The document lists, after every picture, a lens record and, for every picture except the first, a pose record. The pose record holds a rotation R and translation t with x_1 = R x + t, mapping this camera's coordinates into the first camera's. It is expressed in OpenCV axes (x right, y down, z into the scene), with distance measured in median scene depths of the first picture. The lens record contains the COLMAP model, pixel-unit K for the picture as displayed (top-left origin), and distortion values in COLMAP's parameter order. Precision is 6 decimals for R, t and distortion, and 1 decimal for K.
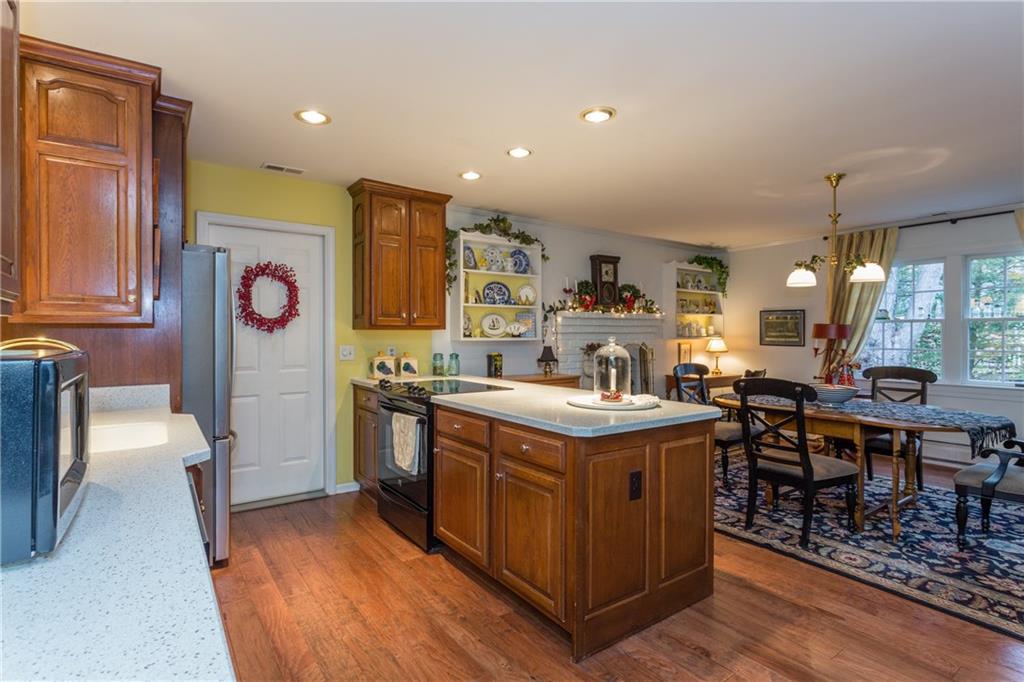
lens RADIAL K [[503.5, 0, 511.5], [0, 503.5, 336.0], [0, 0, 1]] dist [0.001493, 0.000640]
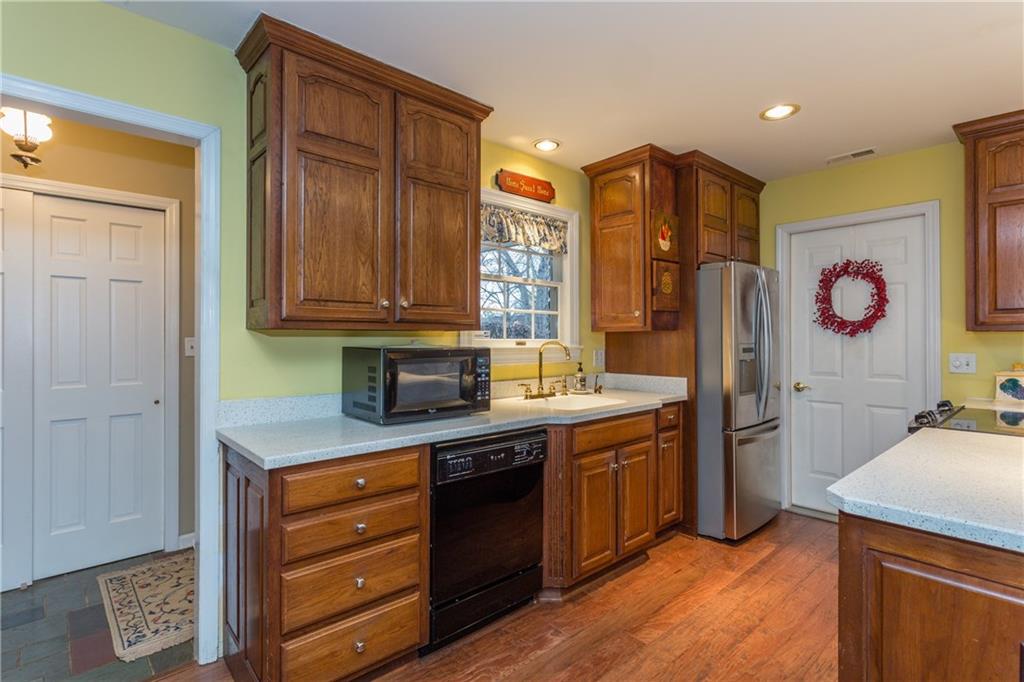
lens RADIAL K [[503.5, 0, 511.5], [0, 503.5, 336.0], [0, 0, 1]] dist [0.001493, 0.000640]
pose [[0.116327, -0.007347, -0.993184, 0.360262], [-0.001177, 0.999971, -0.007535, -0.000327], [0.993210, 0.002045, 0.116315, 0.279270]]
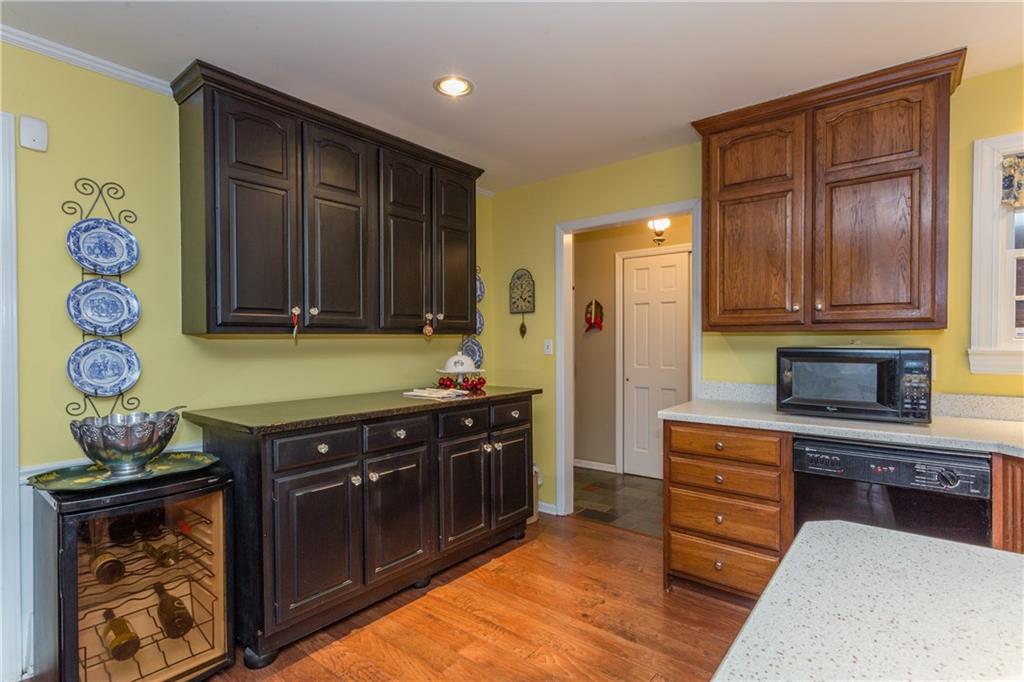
lens RADIAL K [[506.2, 0, 510.8], [0, 506.2, 344.7], [0, 0, 1]] dist [-0.000292, -0.000037]
pose [[-0.964435, 0.003146, -0.264302, 0.299527], [0.000165, 0.999936, 0.011300, -0.001304], [0.264321, 0.010854, -0.964374, 0.728731]]
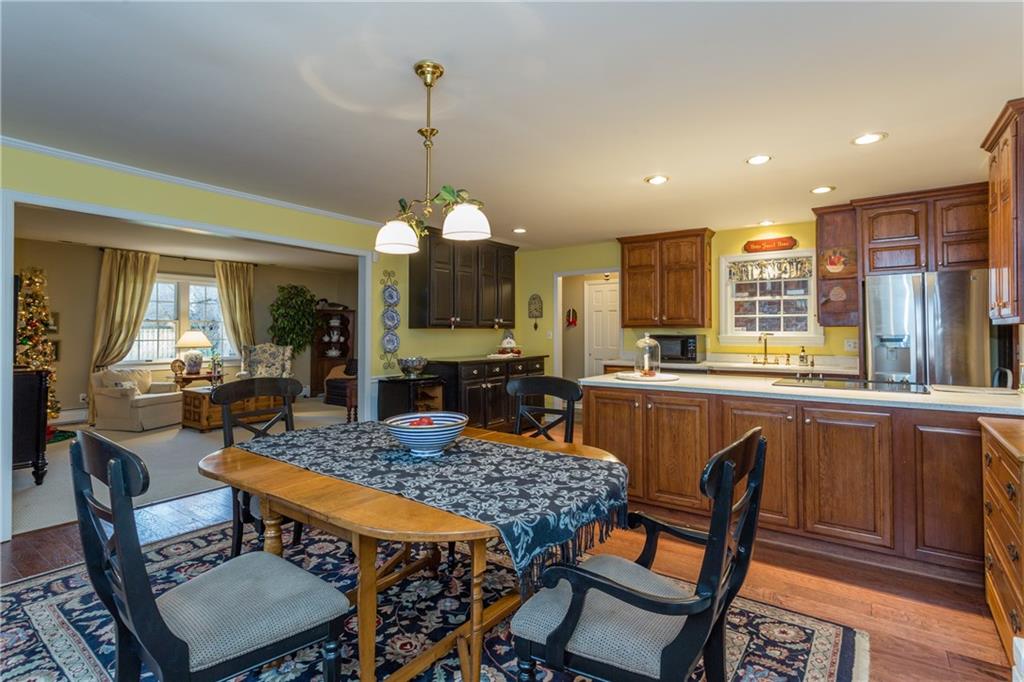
lens RADIAL K [[506.2, 0, 512.6], [0, 506.2, 329.3], [0, 0, 1]] dist [0.002446, 0.000656]
pose [[-0.946117, -0.003637, -0.323805, 0.722804], [-0.002903, 0.999992, -0.002750, -0.002581], [0.323813, -0.001662, -0.946120, 1.566192]]
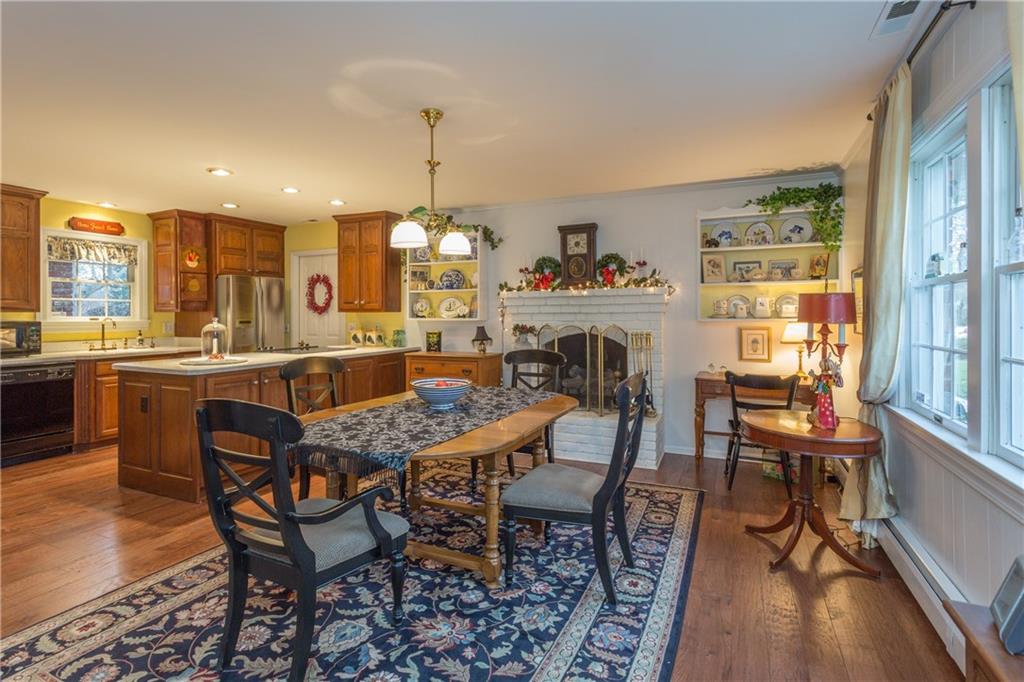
lens RADIAL K [[505.3, 0, 505.4], [0, 505.3, 315.2], [0, 0, 1]] dist [0.000574, 0.000206]
pose [[0.498396, -0.001897, -0.866947, 1.344906], [0.001170, 0.999998, -0.001516, -0.001986], [0.866949, -0.000259, 0.498397, 0.691027]]
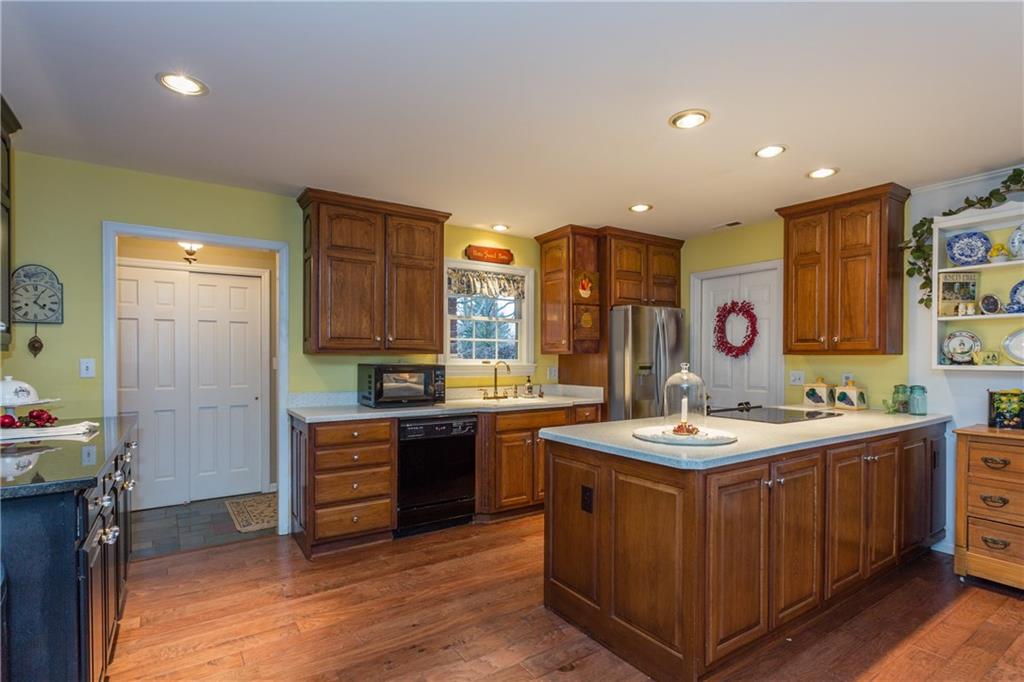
lens RADIAL K [[510.6, 0, 518.5], [0, 510.6, 360.4], [0, 0, 1]] dist [0.000397, 0.000200]
pose [[-0.019772, 0.003237, -0.999799, 0.773377], [-0.004701, 0.999983, 0.003330, -0.003331], [0.999793, 0.004766, -0.019757, 0.498423]]
